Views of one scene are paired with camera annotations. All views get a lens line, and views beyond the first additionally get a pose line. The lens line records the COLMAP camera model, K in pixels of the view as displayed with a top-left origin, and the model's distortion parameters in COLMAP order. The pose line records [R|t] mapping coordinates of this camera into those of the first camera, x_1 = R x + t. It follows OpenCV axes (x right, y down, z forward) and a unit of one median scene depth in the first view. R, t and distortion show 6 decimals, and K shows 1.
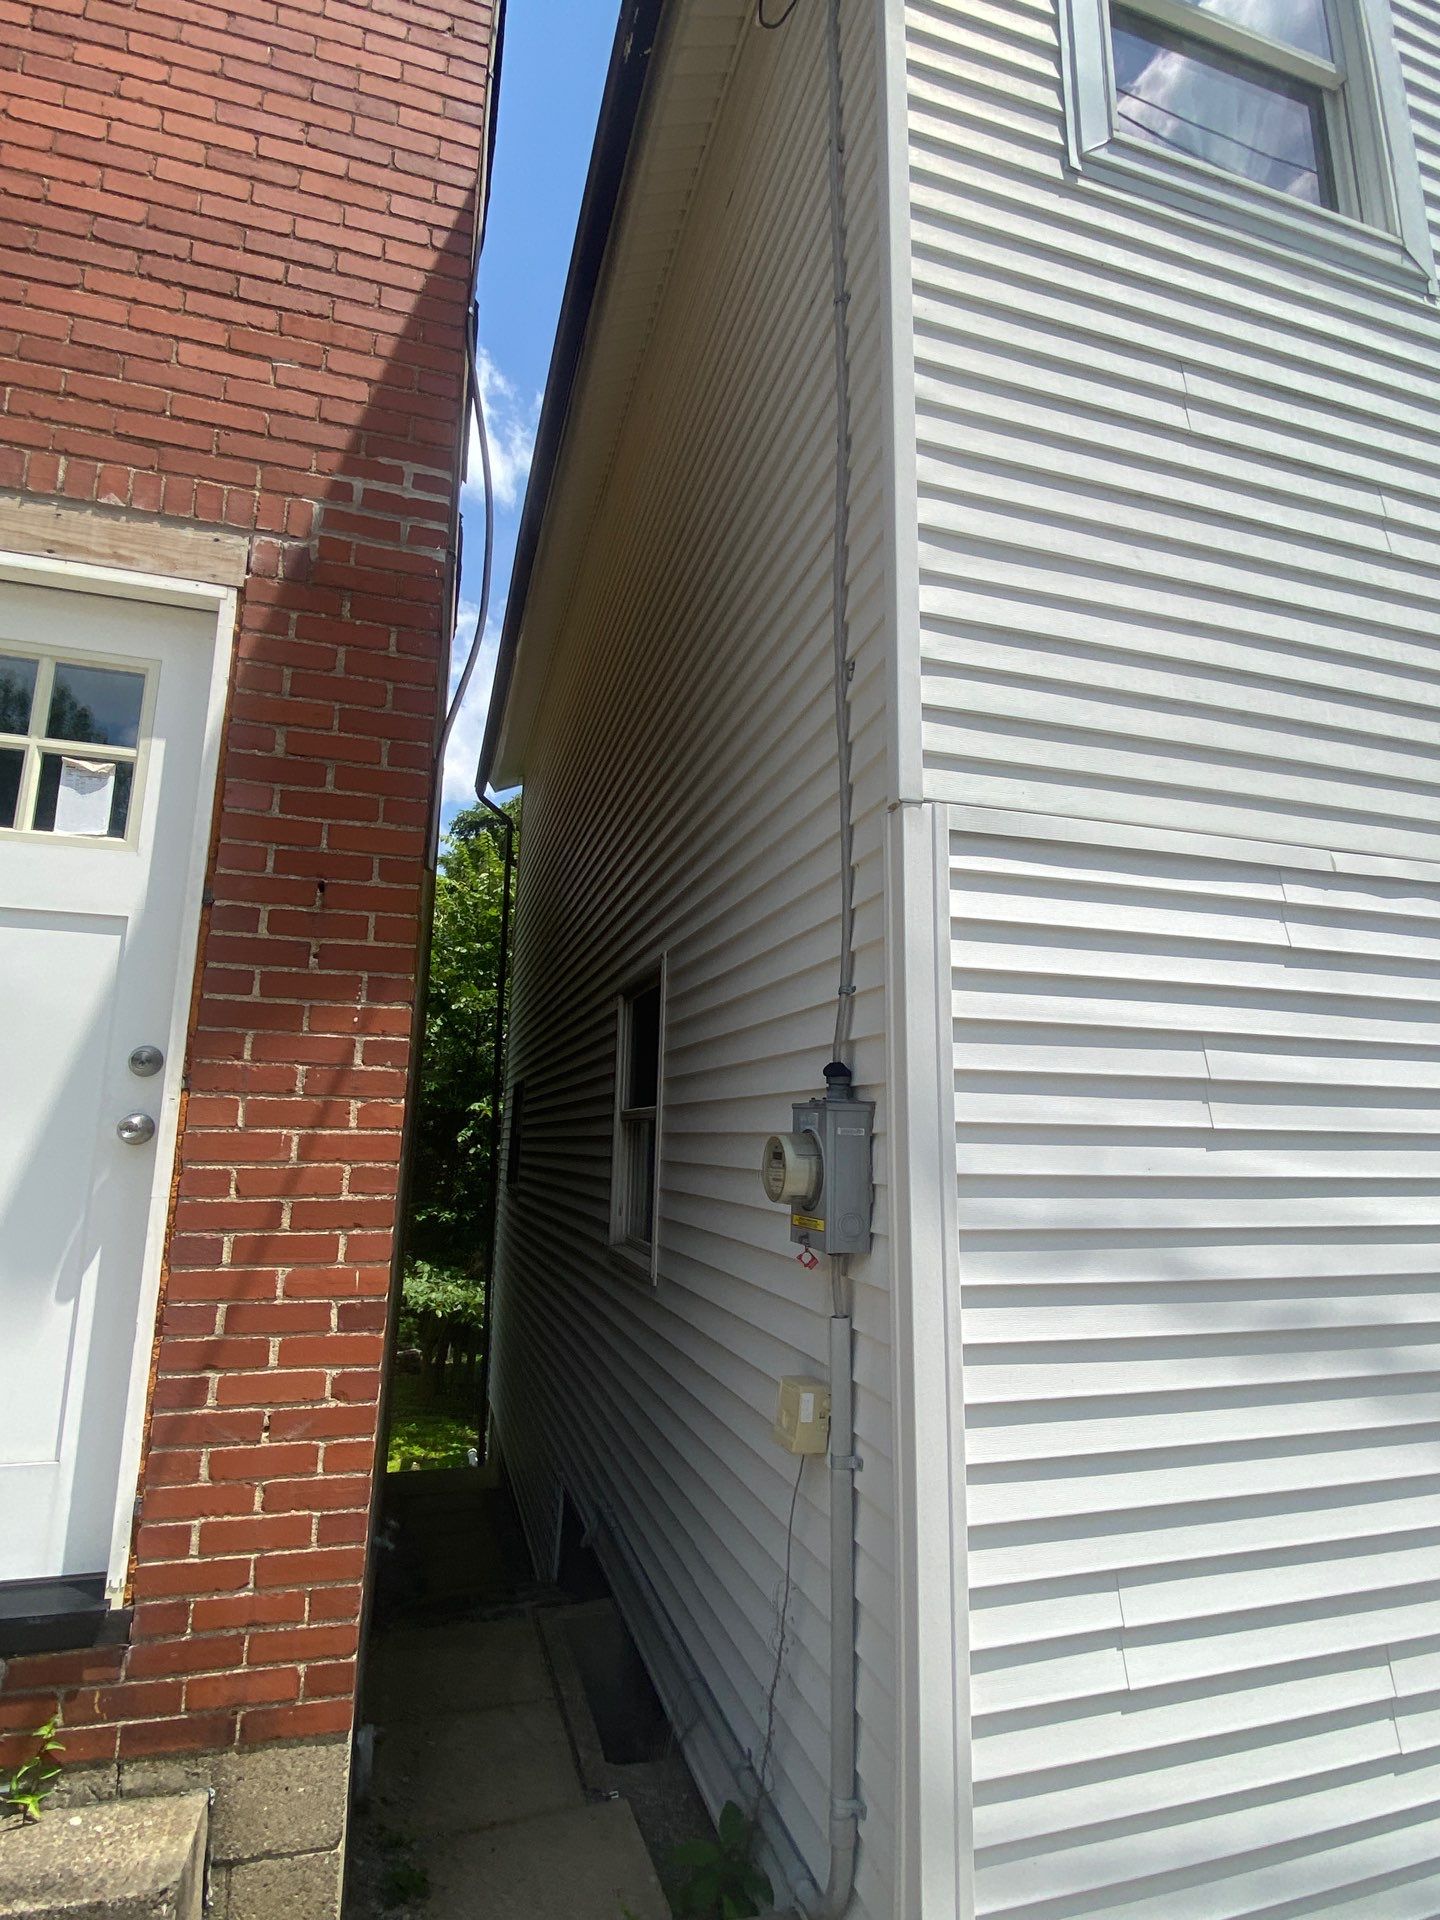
lens RADIAL K [[997.9, 0, 720.3], [0, 997.9, 947.9], [0, 0, 1]] dist [0.040465, -0.032932]
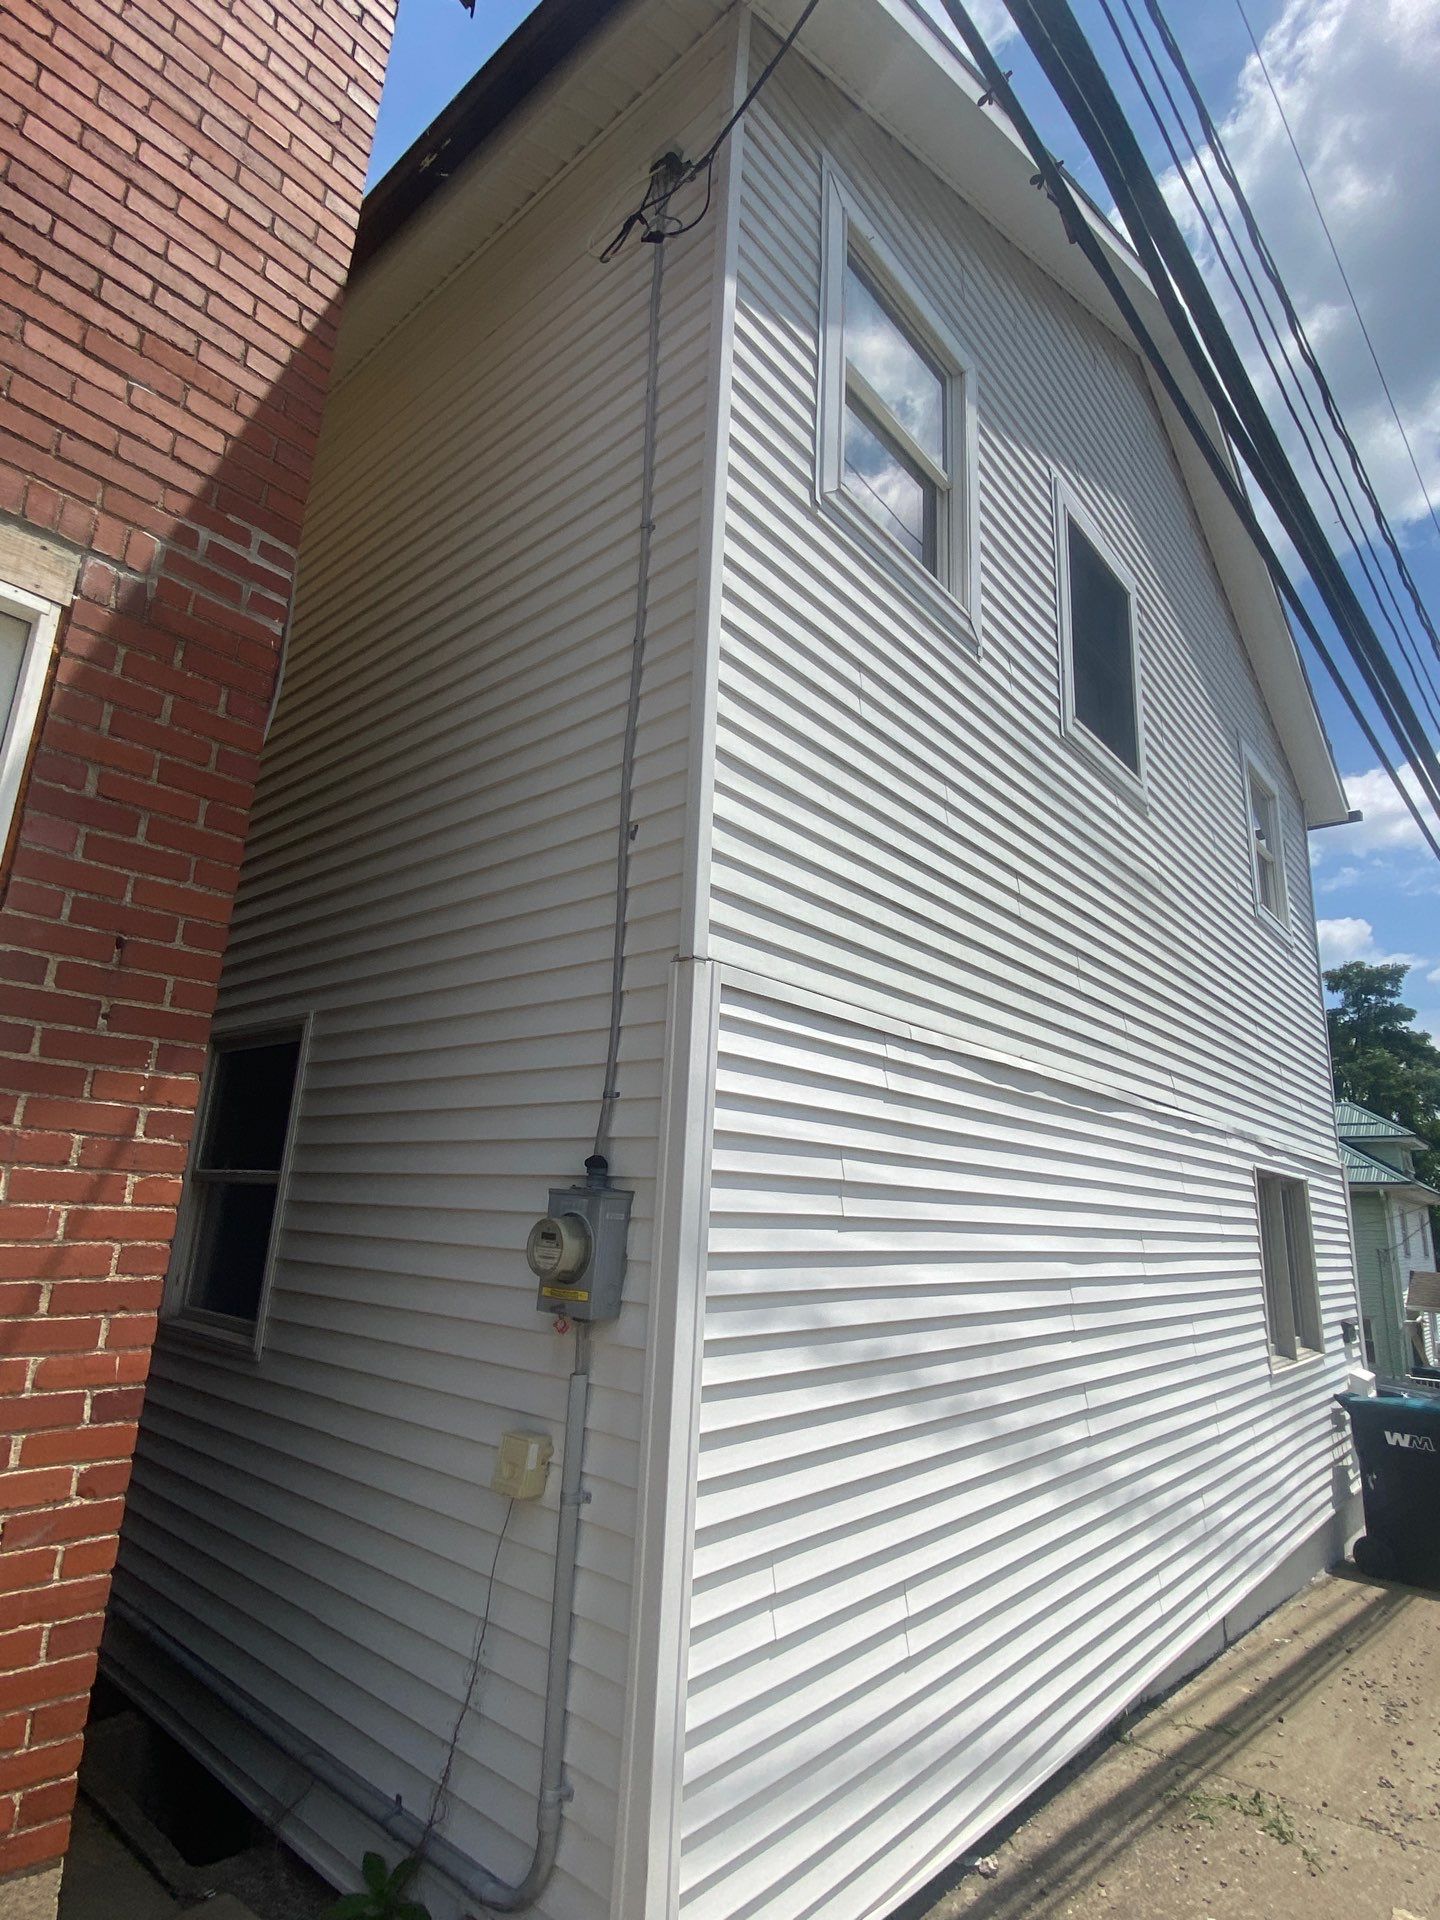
lens RADIAL K [[1000.1, 0, 720.0], [0, 1000.1, 960.0], [0, 0, 1]] dist [0.045803, -0.032751]
pose [[0.845047, 0.148247, 0.513730, -0.406328], [-0.126174, 0.988950, -0.077835, -0.042369], [-0.519592, 0.000955, 0.854414, -0.103171]]
